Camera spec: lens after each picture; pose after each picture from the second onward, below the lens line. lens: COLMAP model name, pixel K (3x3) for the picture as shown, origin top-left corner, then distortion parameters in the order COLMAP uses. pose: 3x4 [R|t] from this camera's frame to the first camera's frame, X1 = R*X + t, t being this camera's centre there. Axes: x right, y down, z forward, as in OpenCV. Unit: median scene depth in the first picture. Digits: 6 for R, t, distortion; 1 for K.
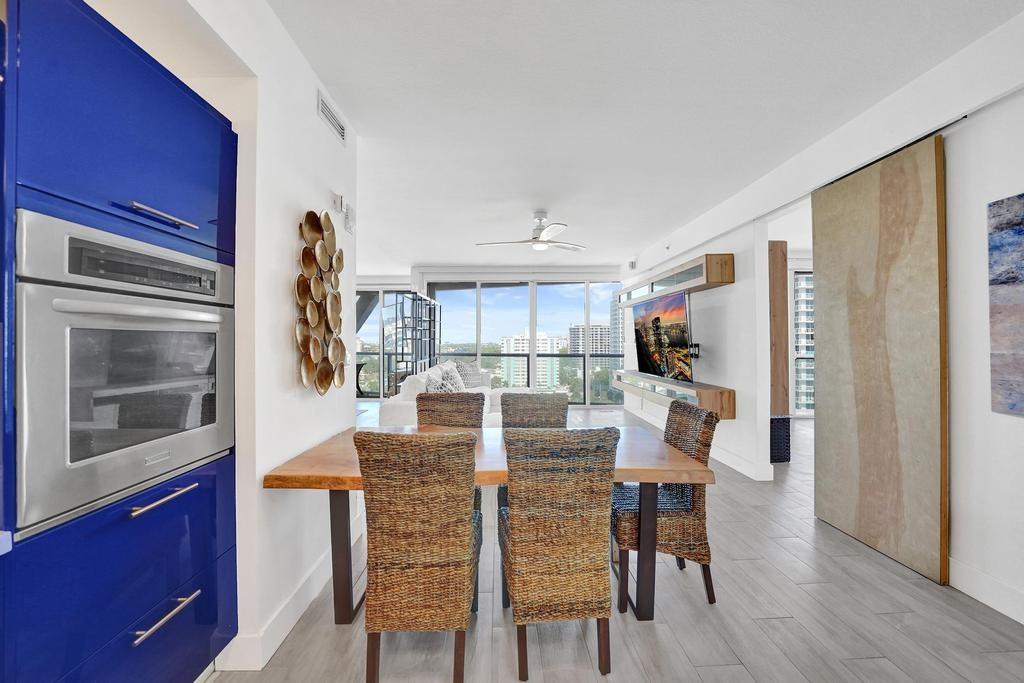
lens RADIAL K [[420.3, 0, 512.0], [0, 420.3, 341.5], [0, 0, 1]] dist [-0.024451, 0.001129]
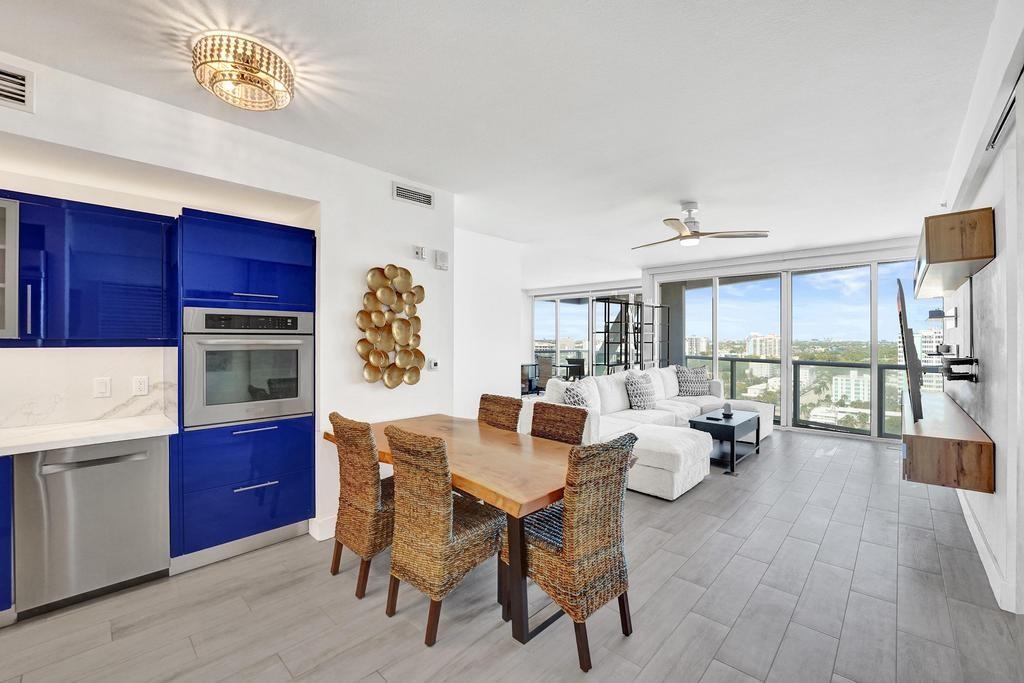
lens RADIAL K [[420.3, 0, 512.0], [0, 420.3, 341.5], [0, 0, 1]] dist [-0.024451, 0.001129]
pose [[0.706949, 0.012867, -0.707148, 1.194142], [-0.005701, 0.999906, 0.012495, -0.078705], [0.707242, -0.004802, 0.706955, 0.325639]]
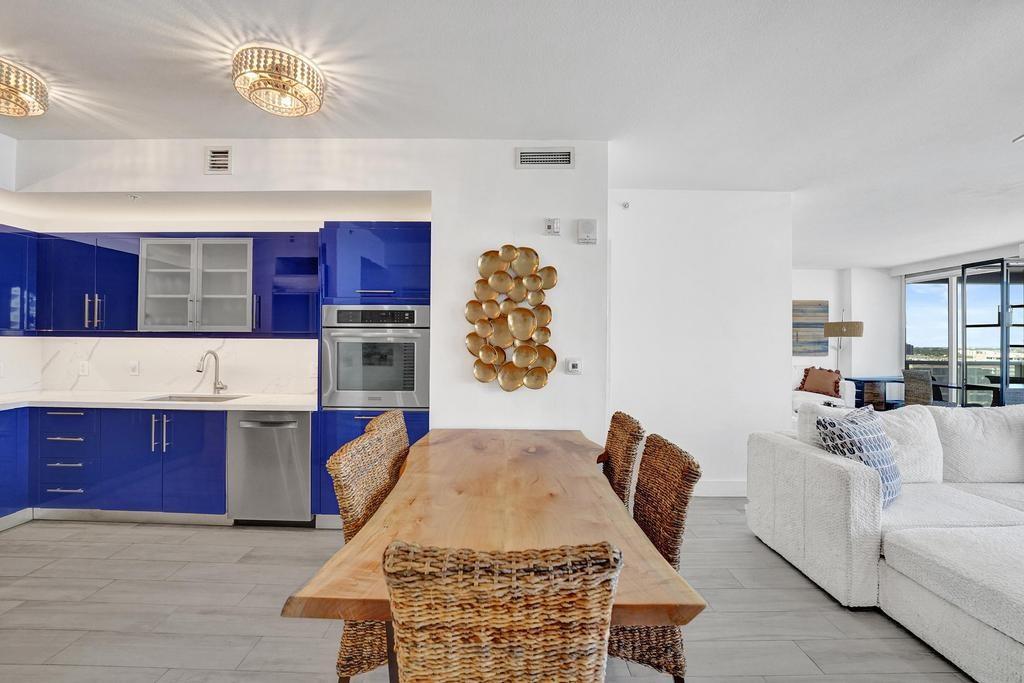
lens RADIAL K [[420.3, 0, 512.0], [0, 420.3, 341.5], [0, 0, 1]] dist [-0.024451, 0.001129]
pose [[-0.025297, 0.005198, -0.999666, 1.074880], [-0.006168, 0.999967, 0.005355, -0.037031], [0.999661, 0.006302, -0.025264, 1.369780]]
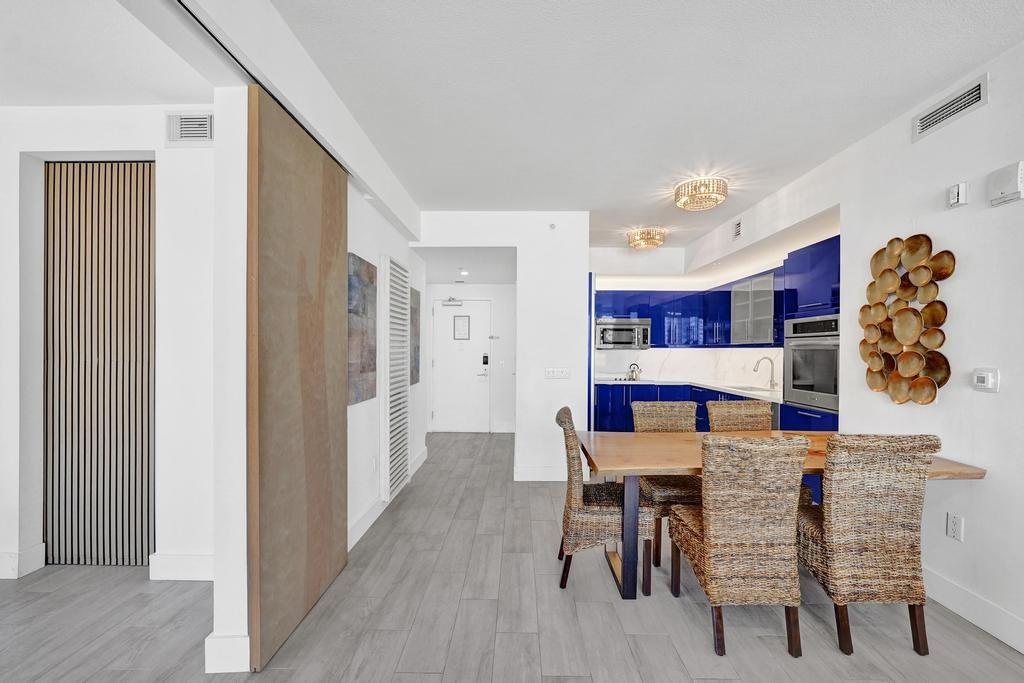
lens RADIAL K [[436.7, 0, 512.3], [0, 436.7, 348.9], [0, 0, 1]] dist [-0.010266, 0.000143]
pose [[-0.999019, 0.004604, 0.044052, 0.685880], [0.004411, 0.999980, -0.004475, -0.020468], [-0.044071, -0.004277, -0.999019, 2.884906]]
